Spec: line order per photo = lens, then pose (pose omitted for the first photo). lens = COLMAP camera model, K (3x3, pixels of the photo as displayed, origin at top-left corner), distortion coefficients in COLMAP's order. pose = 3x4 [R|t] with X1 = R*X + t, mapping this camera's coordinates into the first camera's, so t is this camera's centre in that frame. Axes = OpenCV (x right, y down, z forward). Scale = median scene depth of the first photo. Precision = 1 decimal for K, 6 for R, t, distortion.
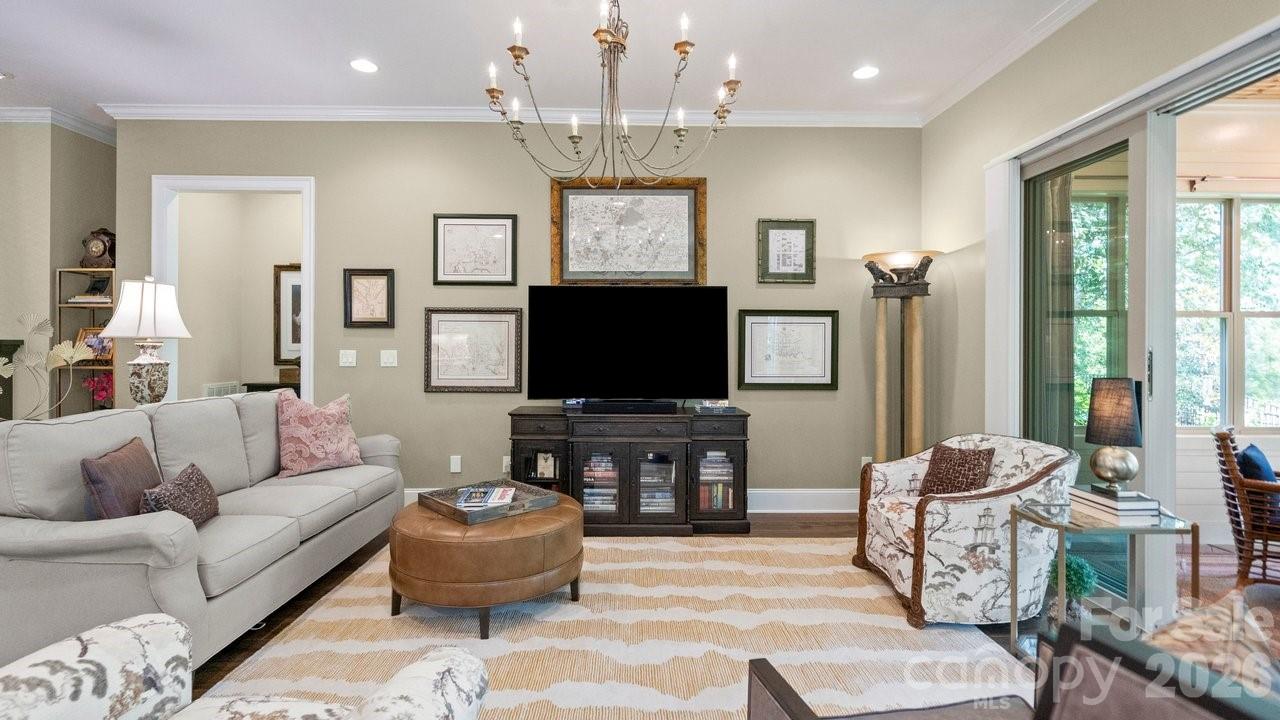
lens RADIAL K [[594.5, 0, 648.5], [0, 594.5, 349.6], [0, 0, 1]] dist [-0.000653, 0.000003]
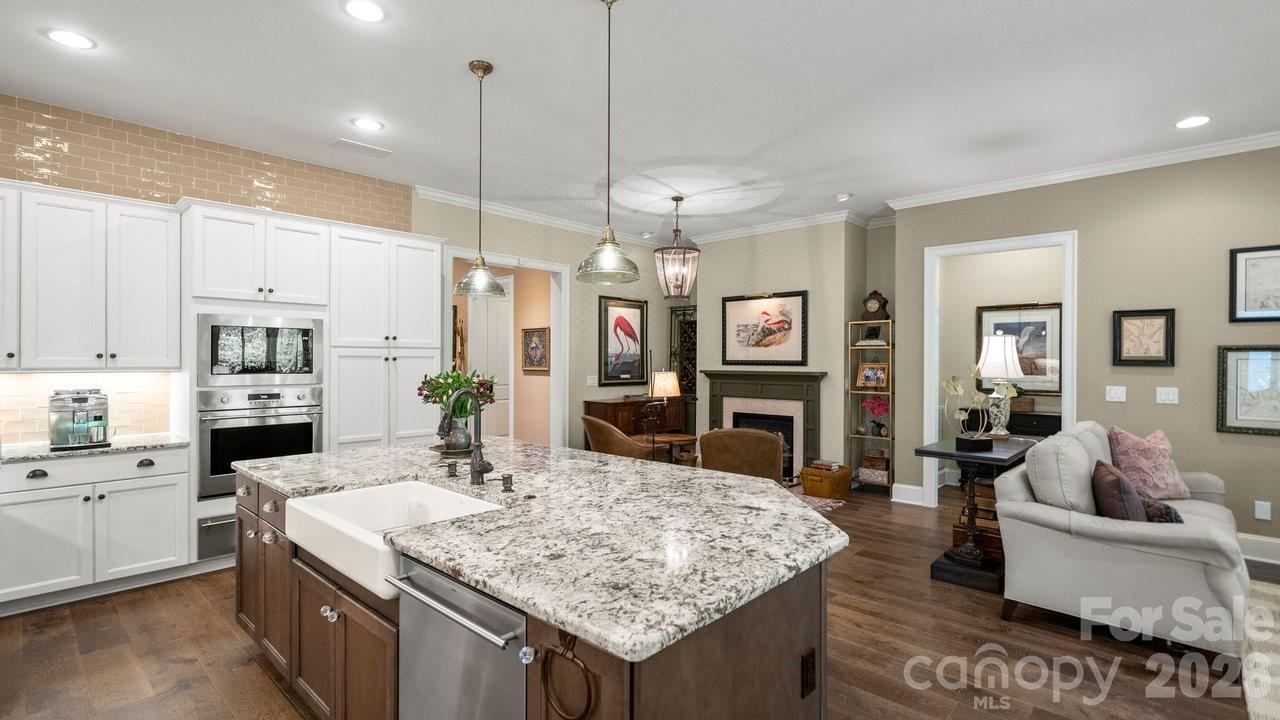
lens RADIAL K [[594.5, 0, 638.9], [0, 594.5, 361.9], [0, 0, 1]] dist [-0.000653, 0.000003]
pose [[0.704569, 0.002483, -0.709631, -0.352357], [-0.006881, 0.999971, -0.003333, -0.033801], [0.709602, 0.007231, 0.704566, -0.372687]]
